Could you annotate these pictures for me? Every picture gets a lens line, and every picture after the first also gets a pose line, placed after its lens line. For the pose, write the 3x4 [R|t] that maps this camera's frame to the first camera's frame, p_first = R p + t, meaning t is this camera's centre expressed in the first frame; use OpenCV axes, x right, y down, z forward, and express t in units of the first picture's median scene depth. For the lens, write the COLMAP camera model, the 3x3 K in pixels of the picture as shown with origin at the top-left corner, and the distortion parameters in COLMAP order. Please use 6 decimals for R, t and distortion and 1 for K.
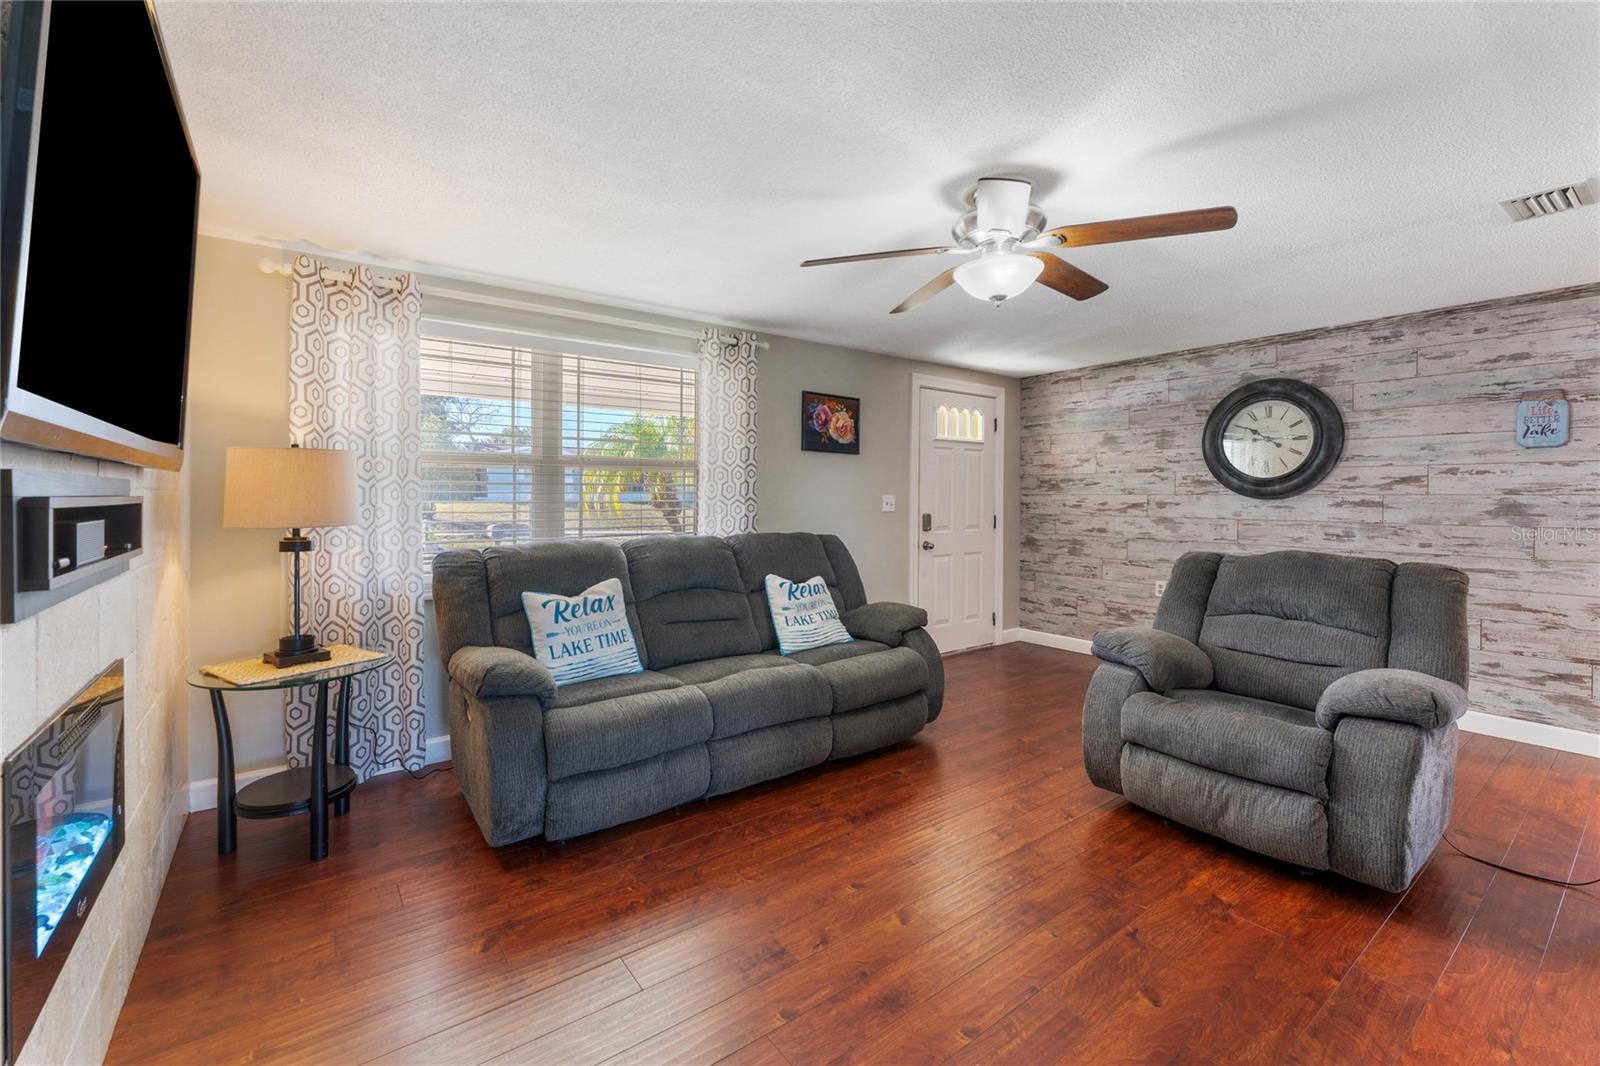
lens RADIAL K [[661.7, 0, 800.0], [0, 661.7, 496.3], [0, 0, 1]] dist [-0.001663, -0.000064]
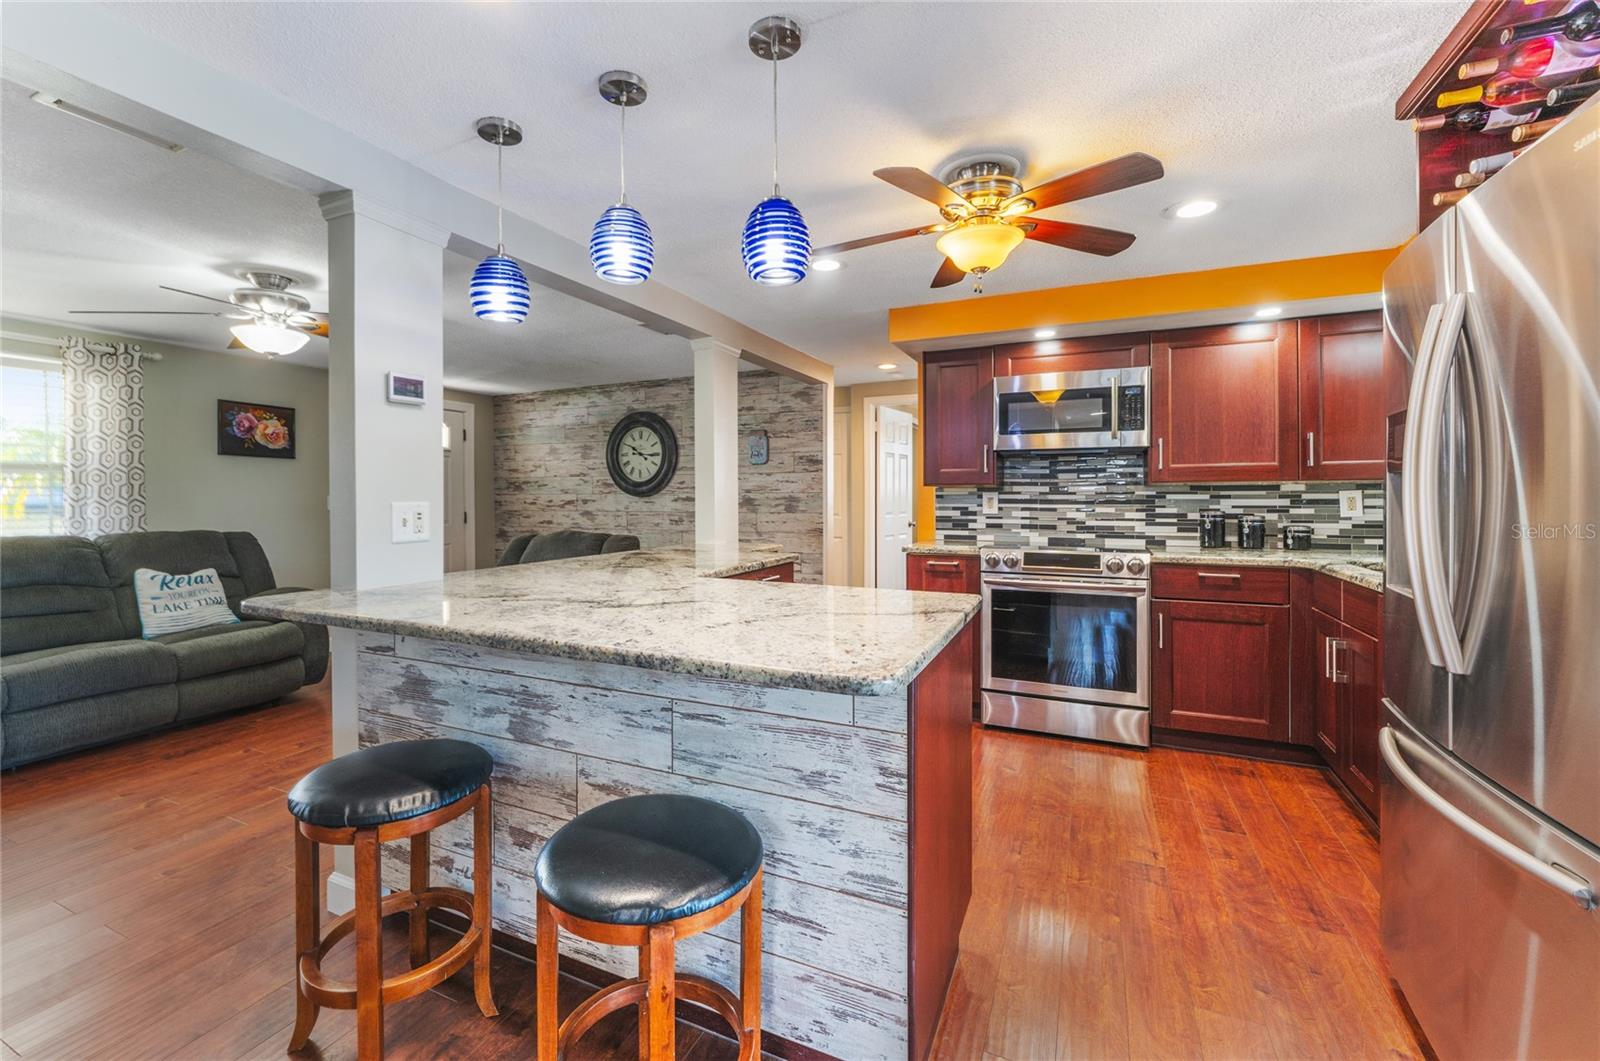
lens RADIAL K [[646.9, 0, 767.2], [0, 646.9, 501.2], [0, 0, 1]] dist [-0.003294, -0.000206]
pose [[0.881593, -0.011098, 0.471880, 0.315440], [0.006884, 0.999920, 0.010656, 0.001376], [-0.471960, -0.006146, 0.881598, -0.372880]]
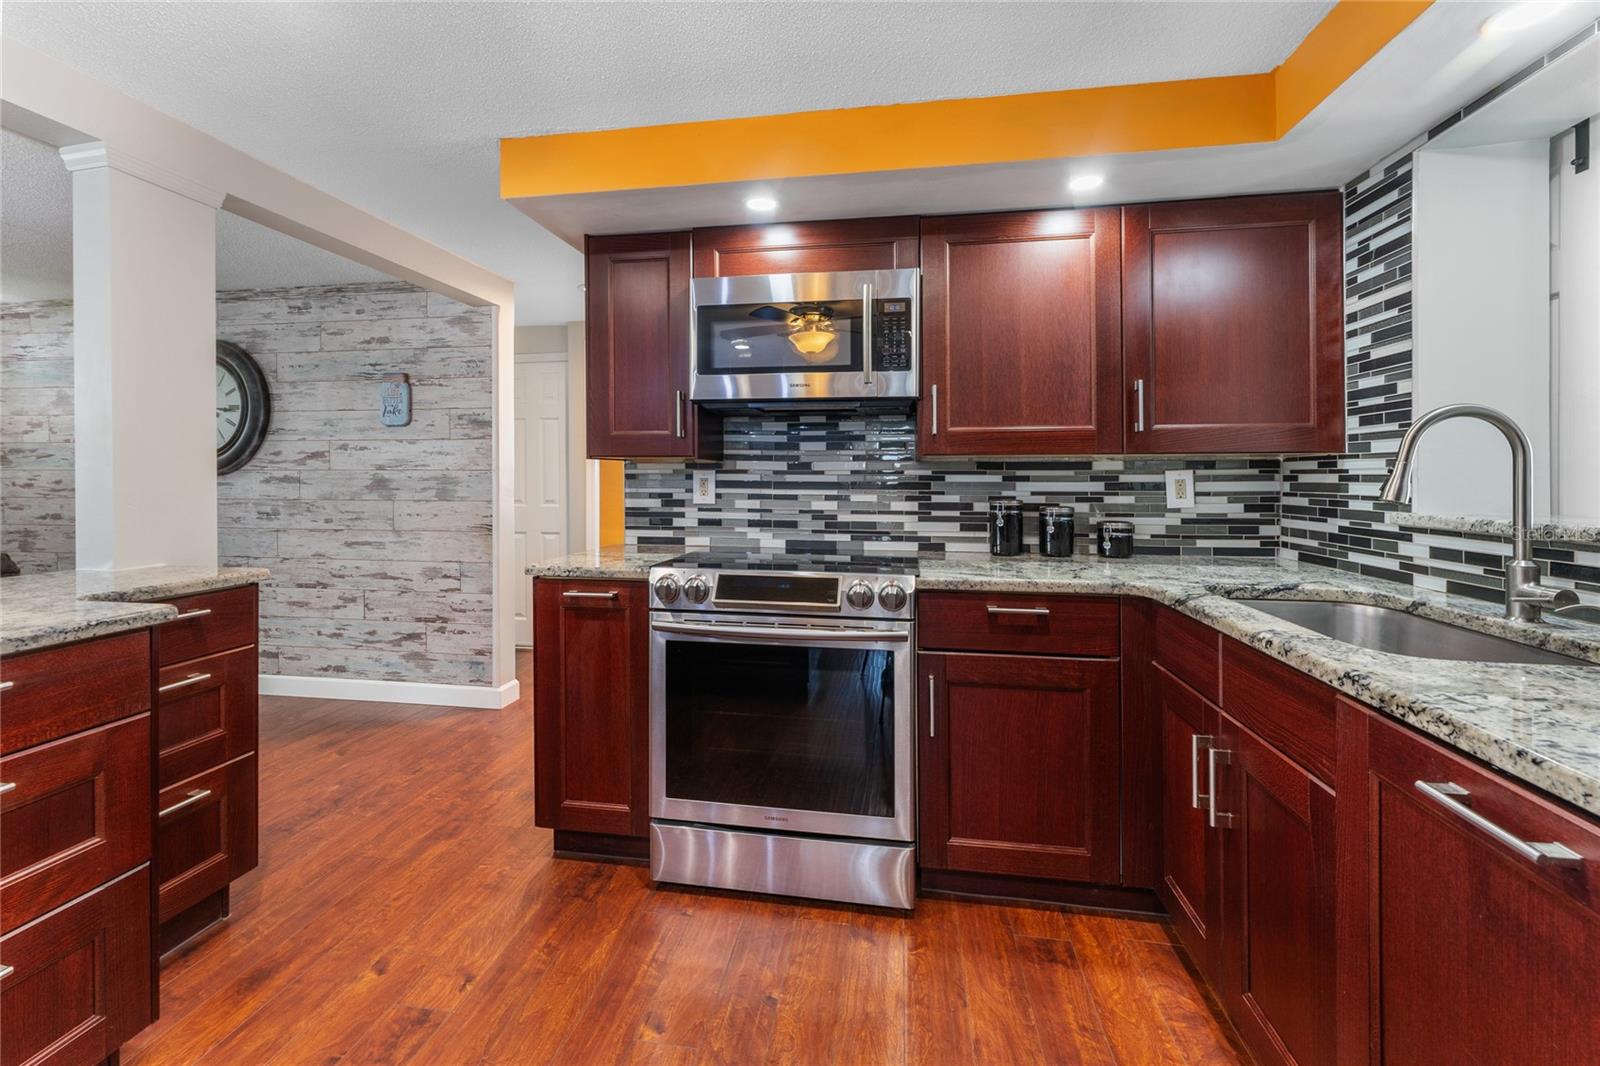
lens RADIAL K [[650.9, 0, 777.5], [0, 650.9, 474.8], [0, 0, 1]] dist [0.001513, -0.000029]
pose [[0.720485, -0.001025, 0.693470, 0.701472], [0.001399, 0.999999, 0.000024, 0.005216], [-0.693469, 0.000952, 0.720486, -0.167733]]
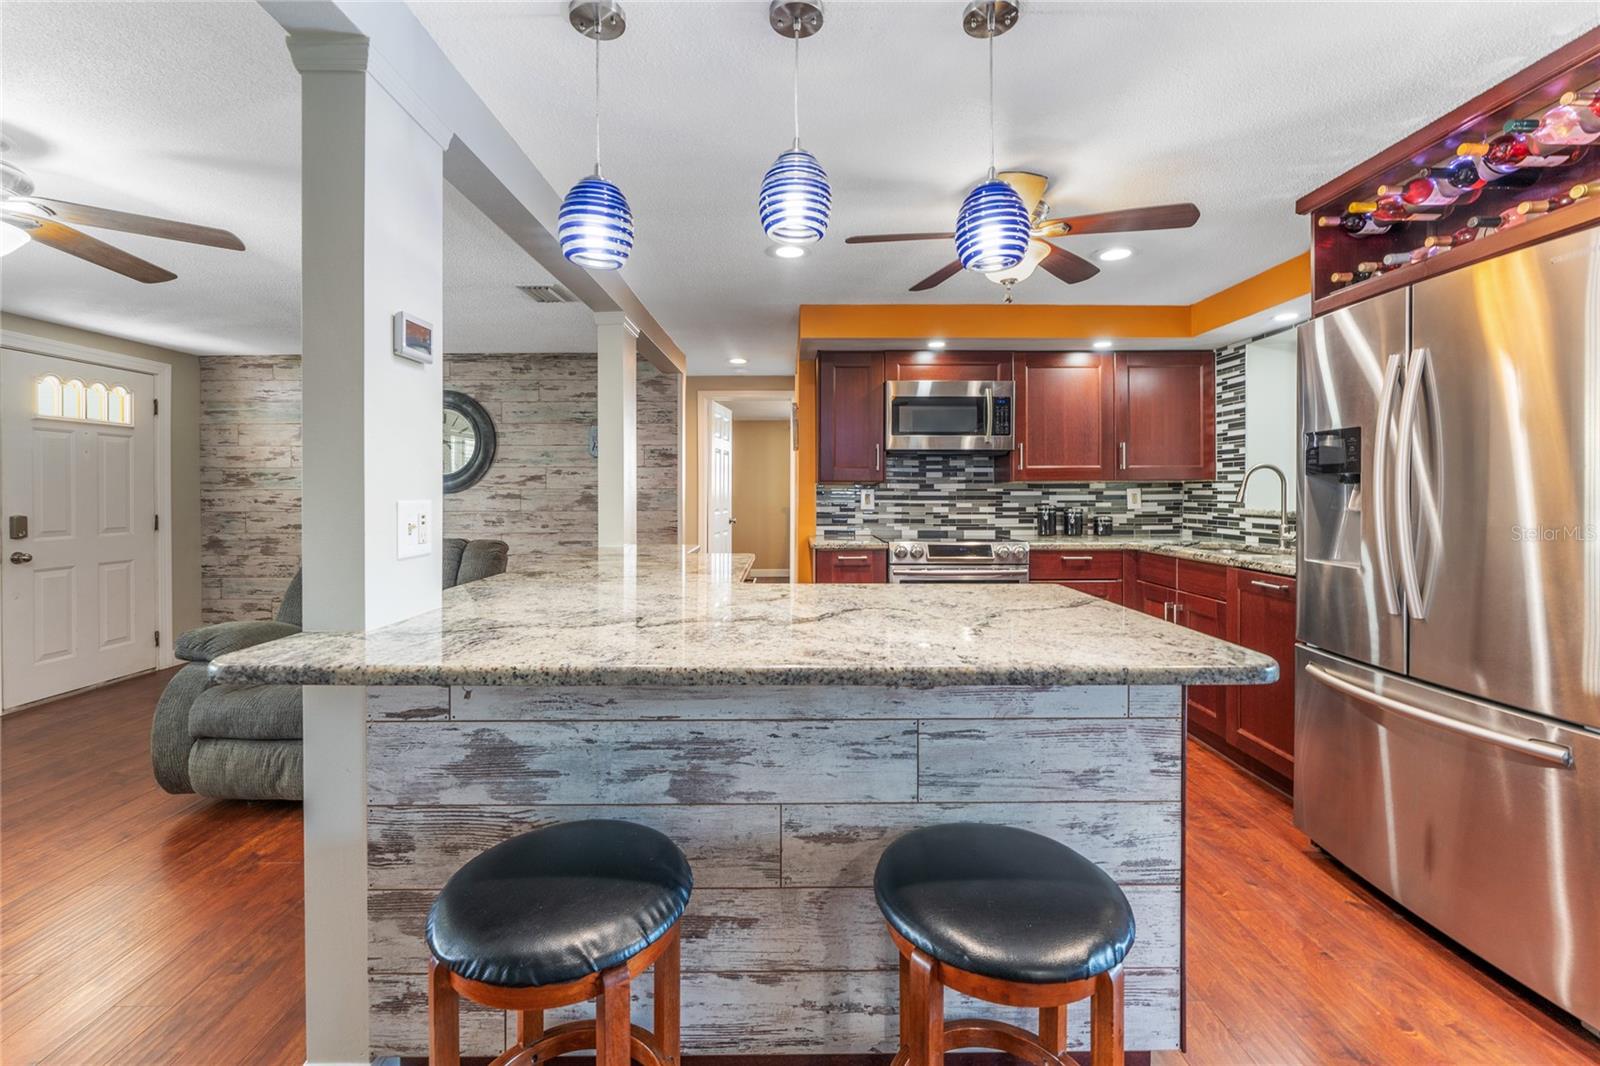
lens RADIAL K [[658.0, 0, 769.9], [0, 658.0, 496.0], [0, 0, 1]] dist [-0.003536, -0.000147]
pose [[0.599228, -0.010845, 0.800505, 0.132823], [0.004802, 0.999939, 0.009952, 0.000433], [-0.800564, -0.002120, 0.599243, -0.167273]]
